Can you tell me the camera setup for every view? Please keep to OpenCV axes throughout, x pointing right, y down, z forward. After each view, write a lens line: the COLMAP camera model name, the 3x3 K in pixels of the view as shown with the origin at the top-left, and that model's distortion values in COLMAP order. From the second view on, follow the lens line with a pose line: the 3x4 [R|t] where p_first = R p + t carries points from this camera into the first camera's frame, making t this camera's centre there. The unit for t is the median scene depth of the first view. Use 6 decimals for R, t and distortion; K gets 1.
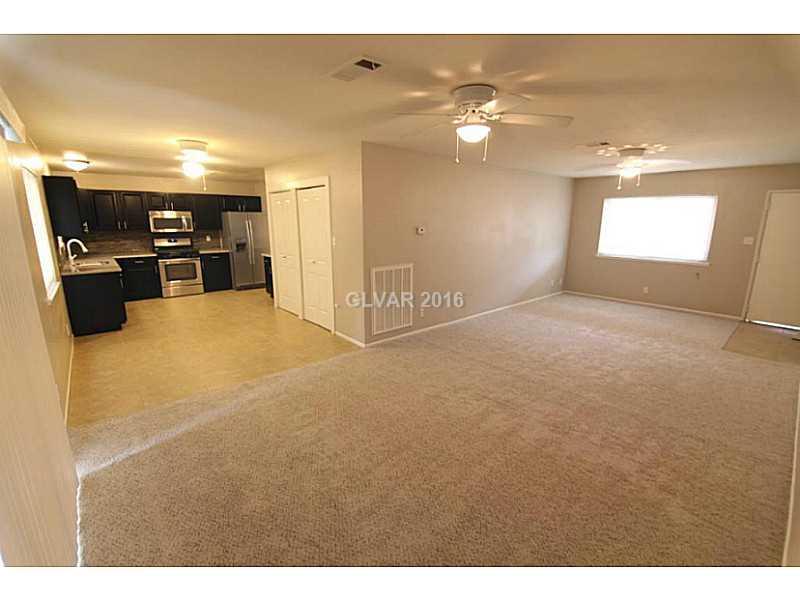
lens RADIAL K [[359.5, 0, 399.5], [0, 359.5, 301.2], [0, 0, 1]] dist [0.002239, -0.000154]
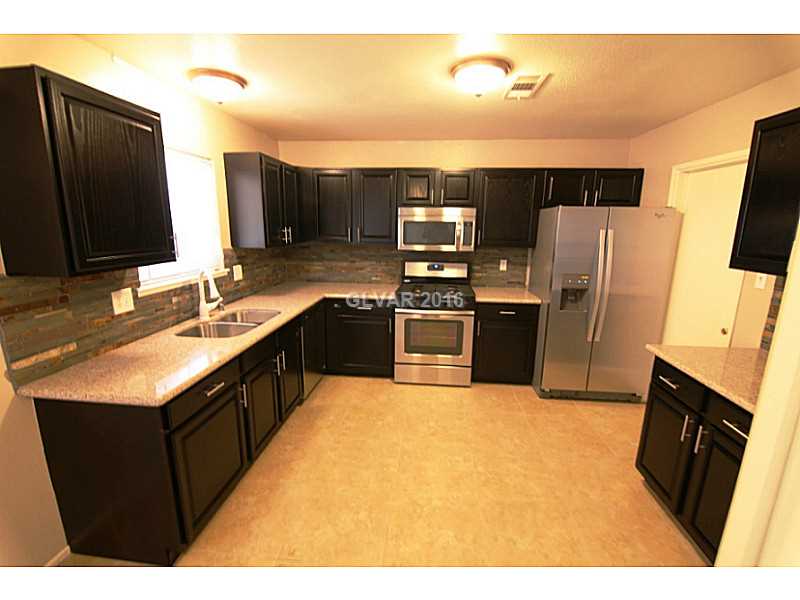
lens RADIAL K [[359.5, 0, 397.3], [0, 359.5, 299.3], [0, 0, 1]] dist [0.002239, -0.000154]
pose [[0.679228, 0.160379, -0.716190, -0.303603], [-0.164792, 0.984242, 0.064117, -0.147317], [0.715187, 0.074472, 0.694954, 0.620486]]
